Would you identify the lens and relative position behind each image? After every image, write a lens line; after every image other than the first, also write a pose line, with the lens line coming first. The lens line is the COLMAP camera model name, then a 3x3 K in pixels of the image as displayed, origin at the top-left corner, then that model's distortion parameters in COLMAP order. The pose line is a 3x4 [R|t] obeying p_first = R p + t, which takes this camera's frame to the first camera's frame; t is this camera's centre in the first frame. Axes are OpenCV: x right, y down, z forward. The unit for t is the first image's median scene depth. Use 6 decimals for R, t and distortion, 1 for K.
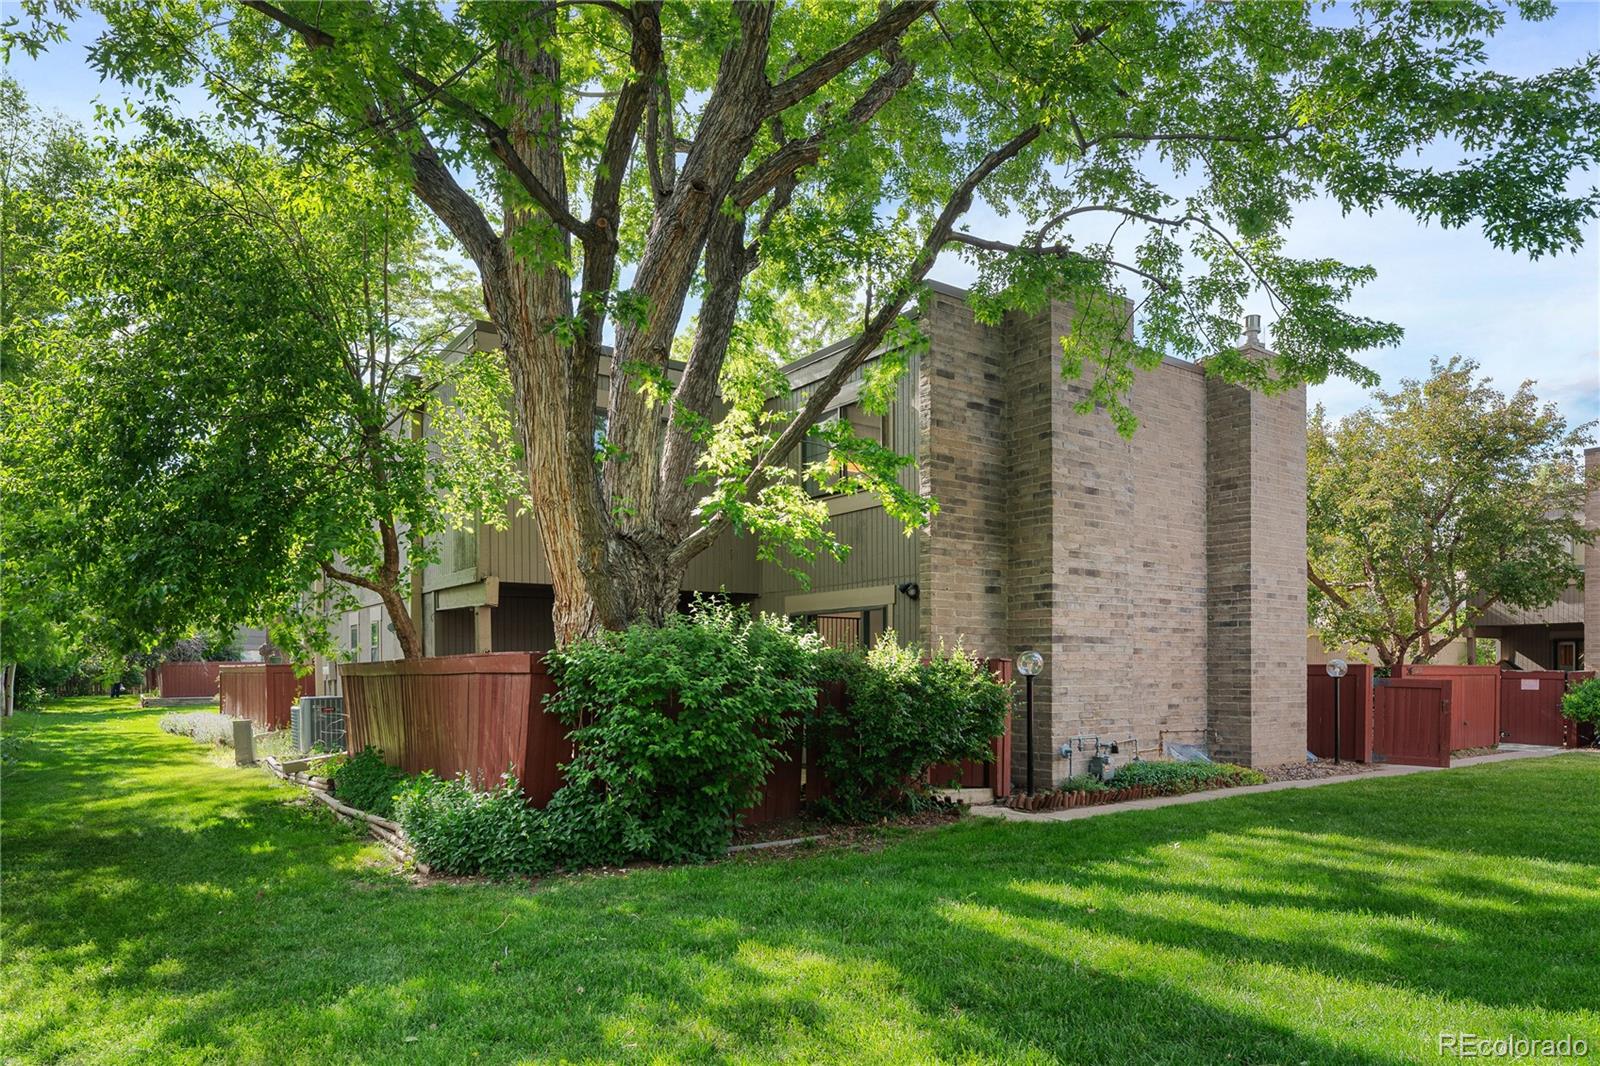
lens RADIAL K [[959.2, 0, 794.7], [0, 959.2, 658.4], [0, 0, 1]] dist [-0.002431, -0.000457]
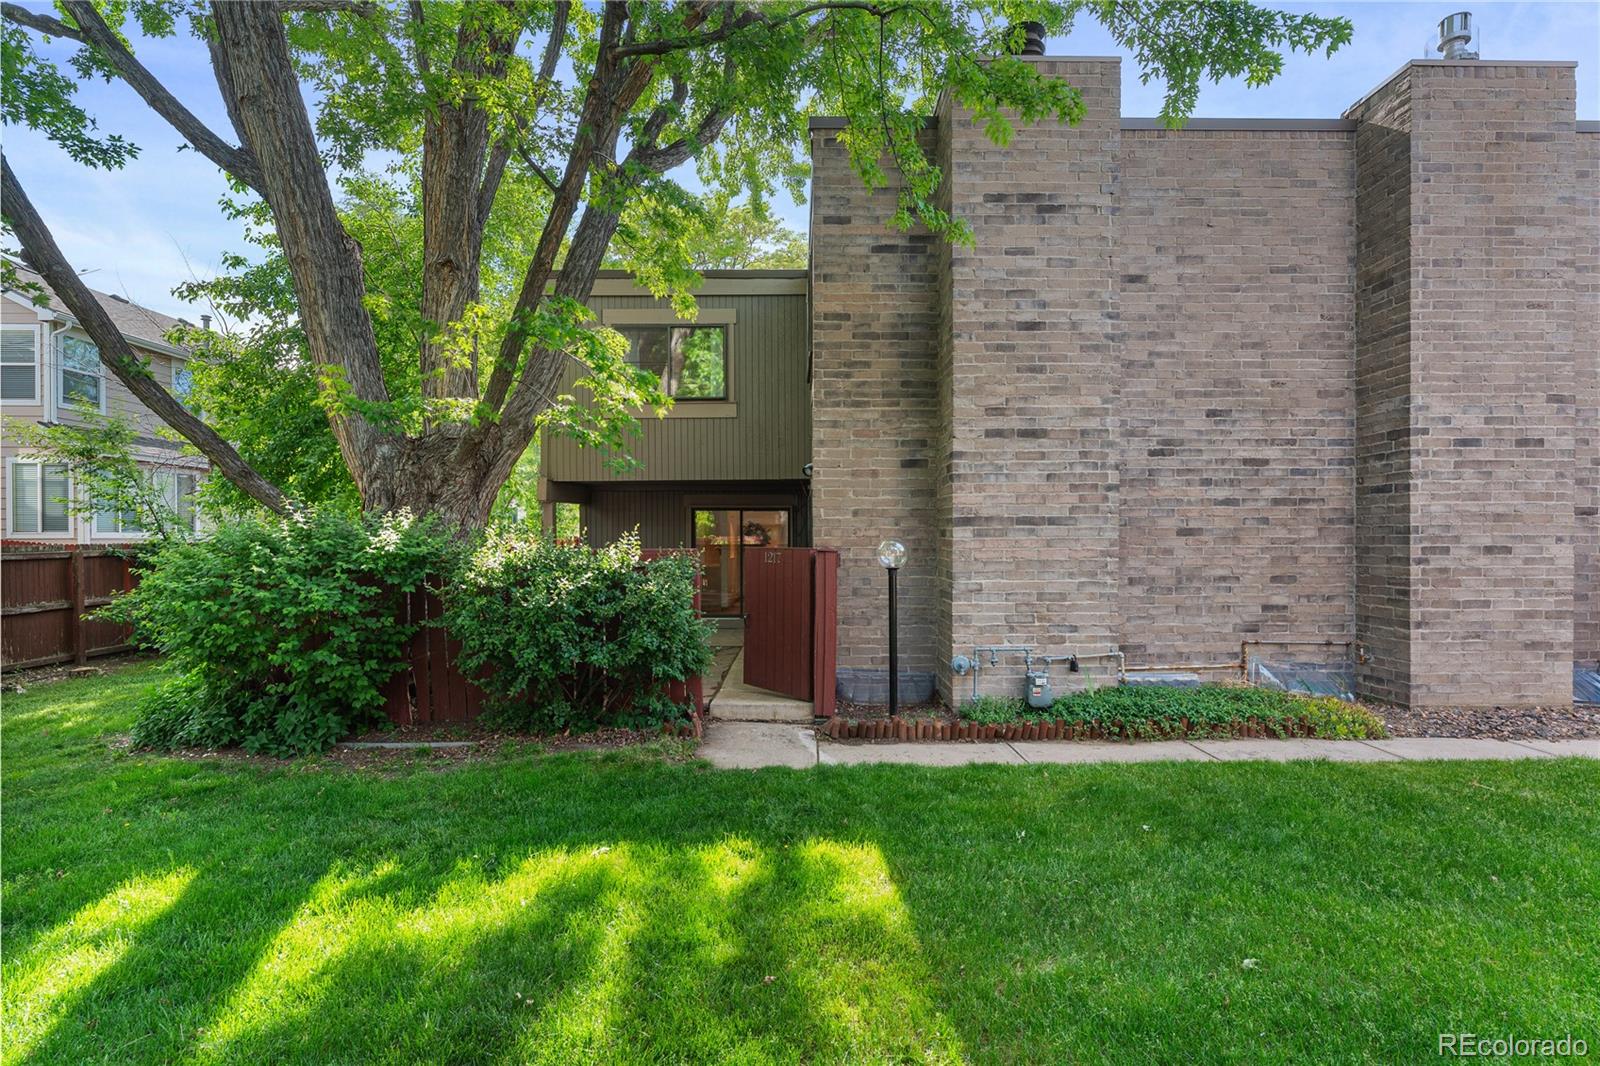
lens RADIAL K [[745.0, 0, 803.6], [0, 745.0, 535.2], [0, 0, 1]] dist [-0.003807, -0.000715]
pose [[0.823250, -0.006733, -0.567638, 0.485772], [0.010784, 0.999935, 0.003779, -0.011784], [0.567576, -0.009232, 0.823269, 0.398579]]
